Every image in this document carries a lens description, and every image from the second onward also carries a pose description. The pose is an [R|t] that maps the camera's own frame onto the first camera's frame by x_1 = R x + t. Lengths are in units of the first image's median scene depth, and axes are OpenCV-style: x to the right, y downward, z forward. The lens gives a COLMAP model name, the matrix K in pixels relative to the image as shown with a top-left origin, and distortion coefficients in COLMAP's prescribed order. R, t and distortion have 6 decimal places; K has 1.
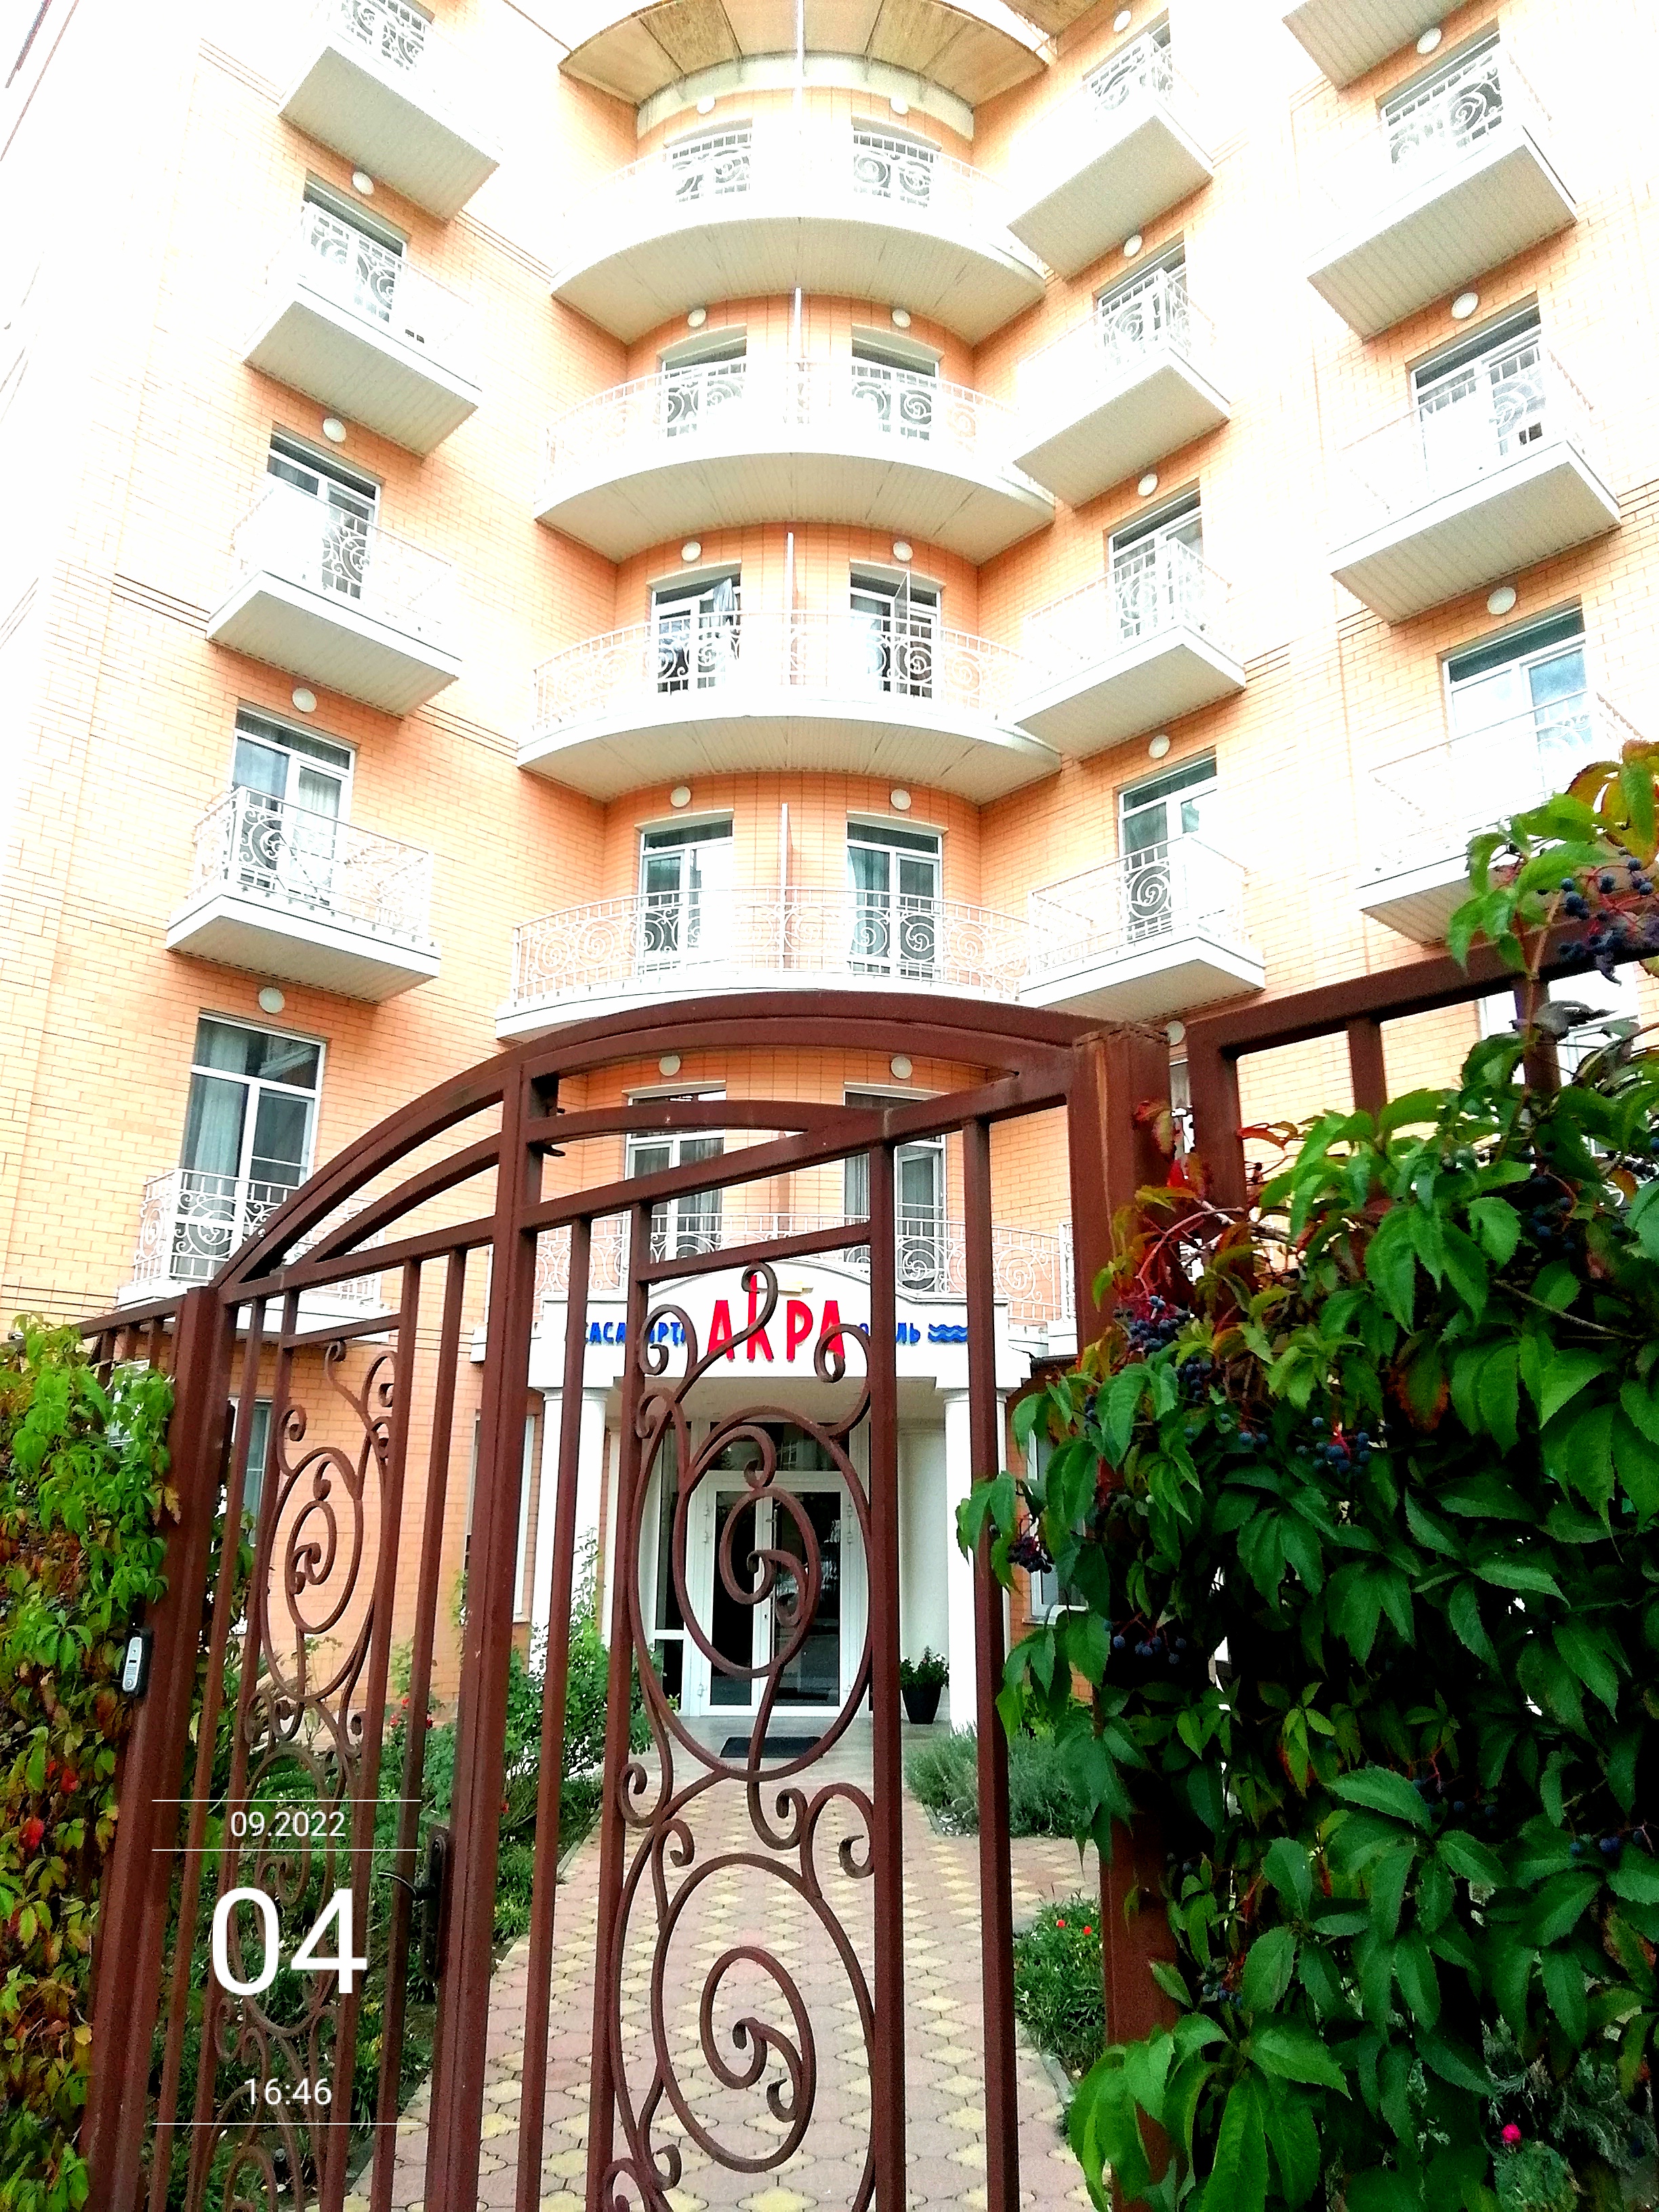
lens RADIAL K [[1522.8, 0, 830.3], [0, 1522.8, 1104.7], [0, 0, 1]] dist [-0.009153, -0.006130]
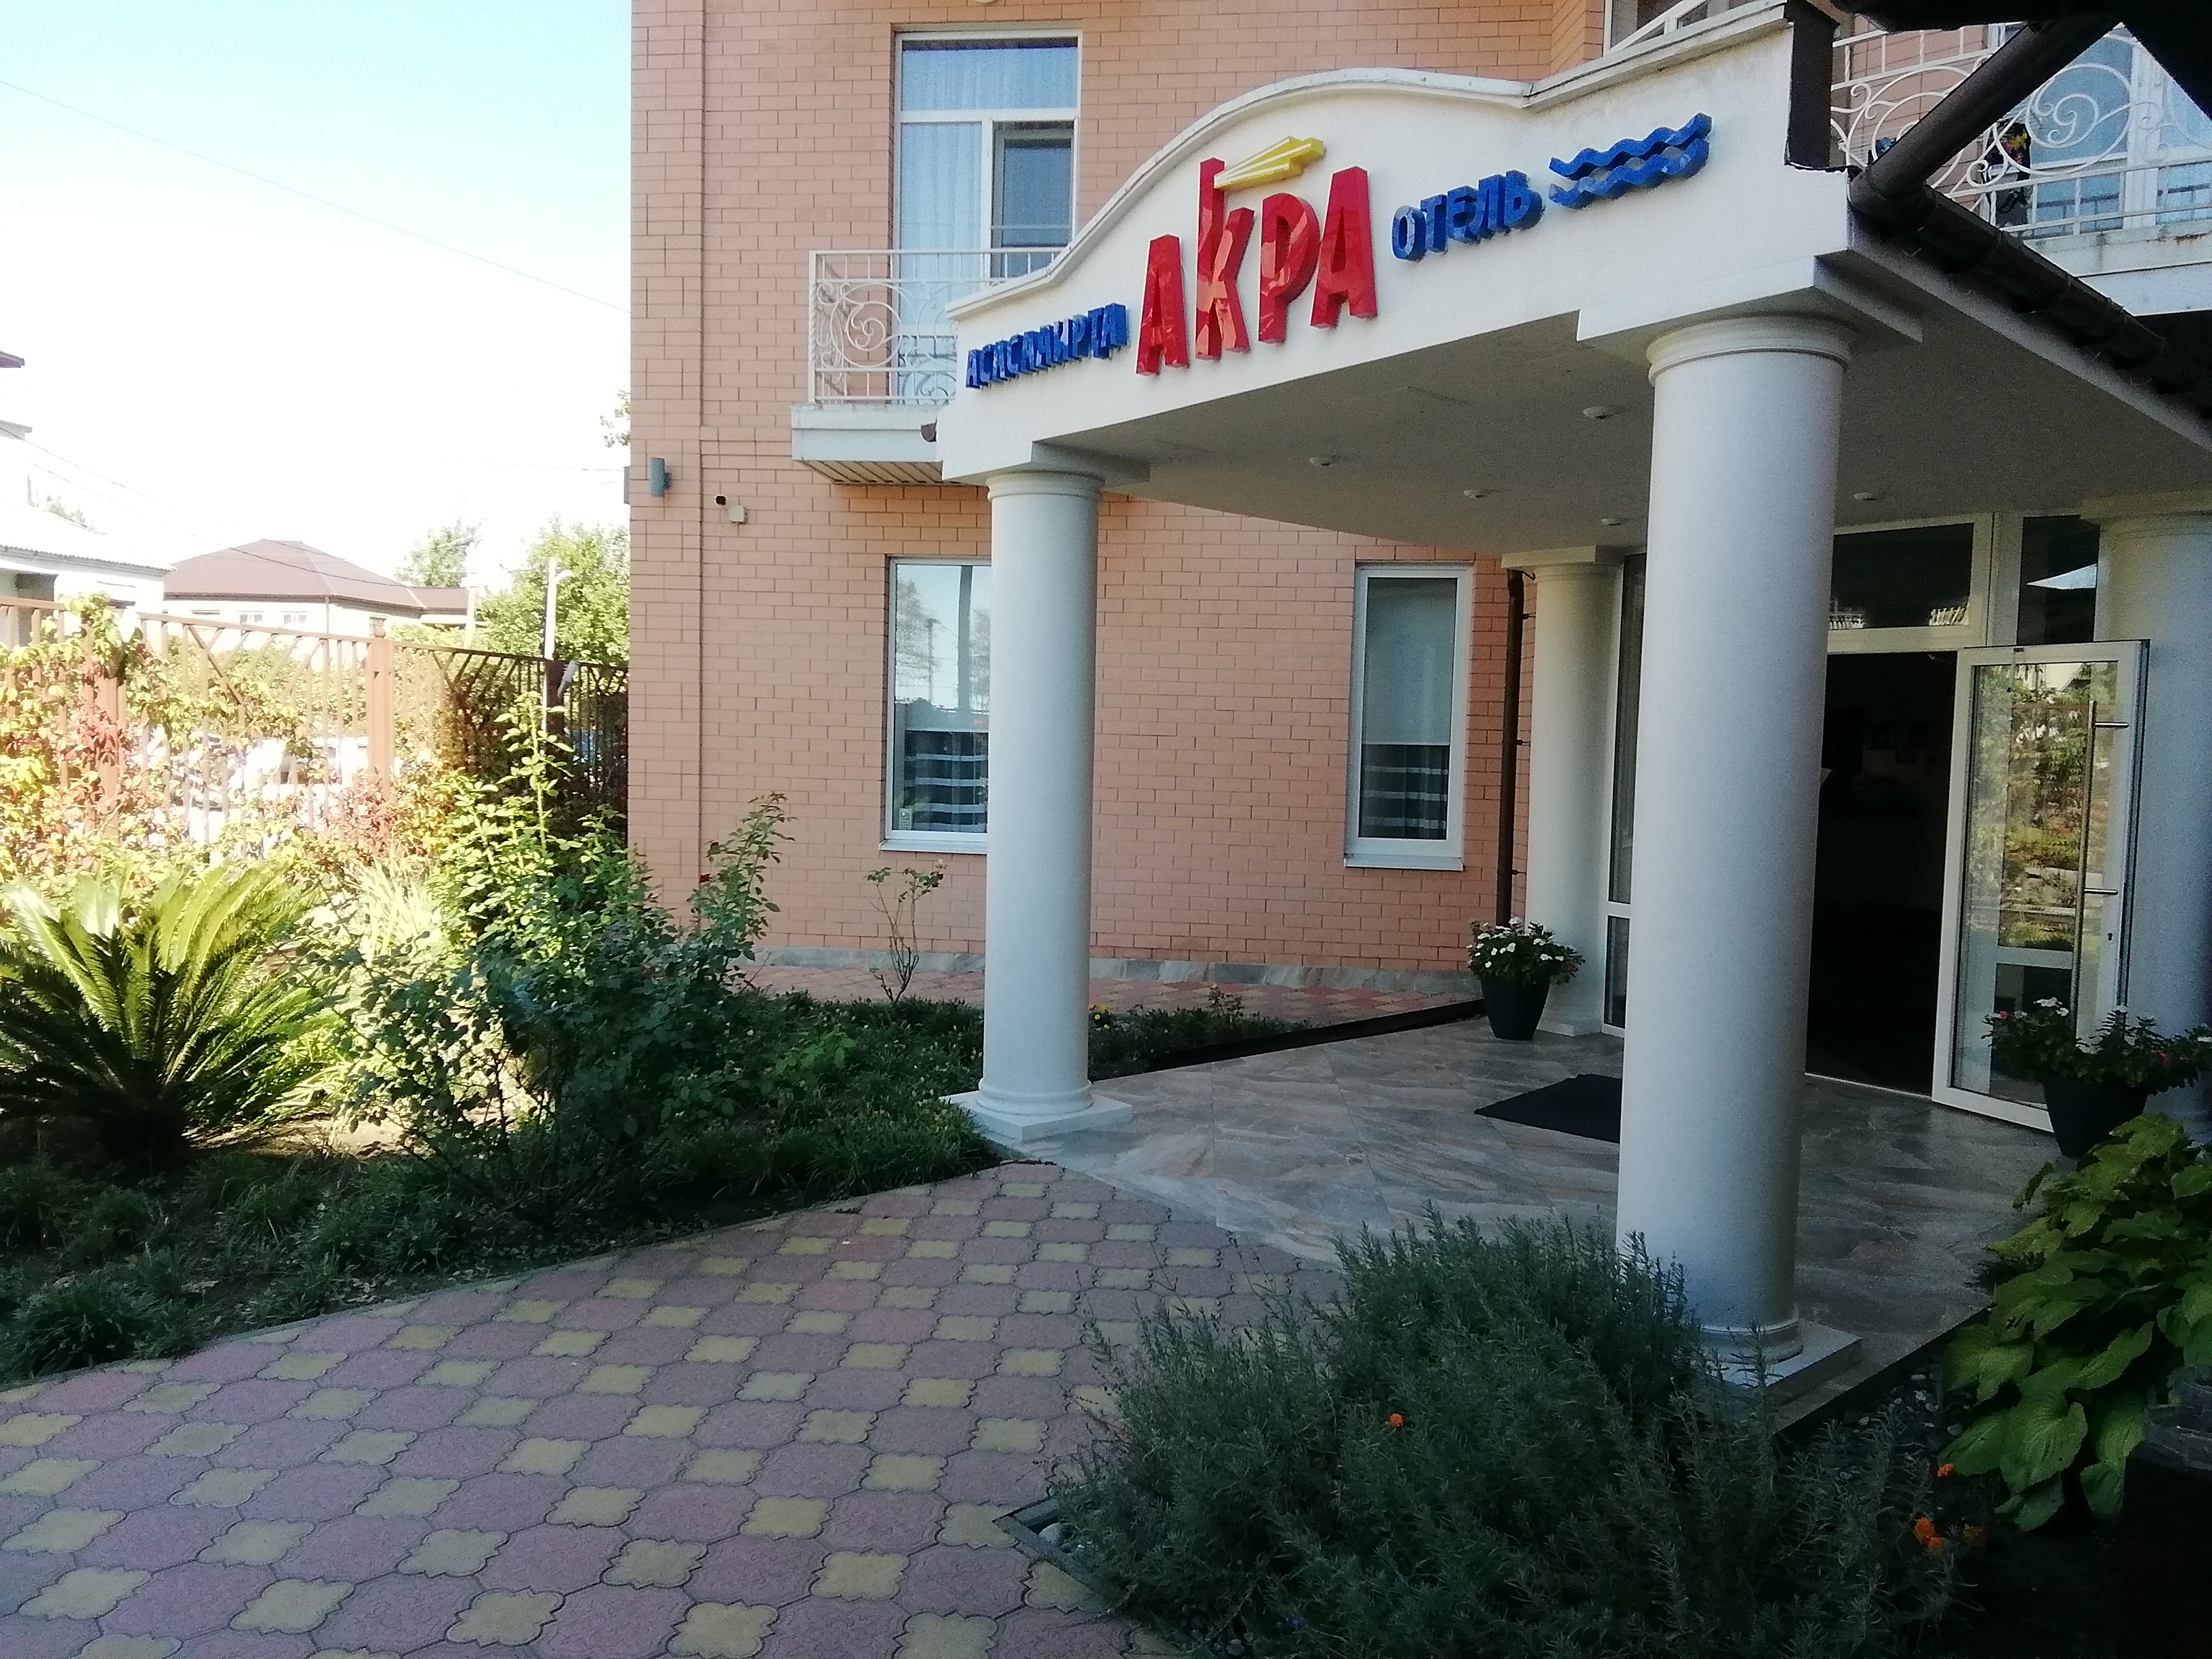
lens RADIAL K [[1522.8, 0, 1105.9], [0, 1522.8, 826.7], [0, 0, 1]] dist [-0.009153, -0.006130]
pose [[0.629831, 0.058572, -0.774520, 0.279396], [0.192623, 0.954226, 0.228801, 0.189484], [0.752469, -0.293296, 0.589719, 0.670573]]
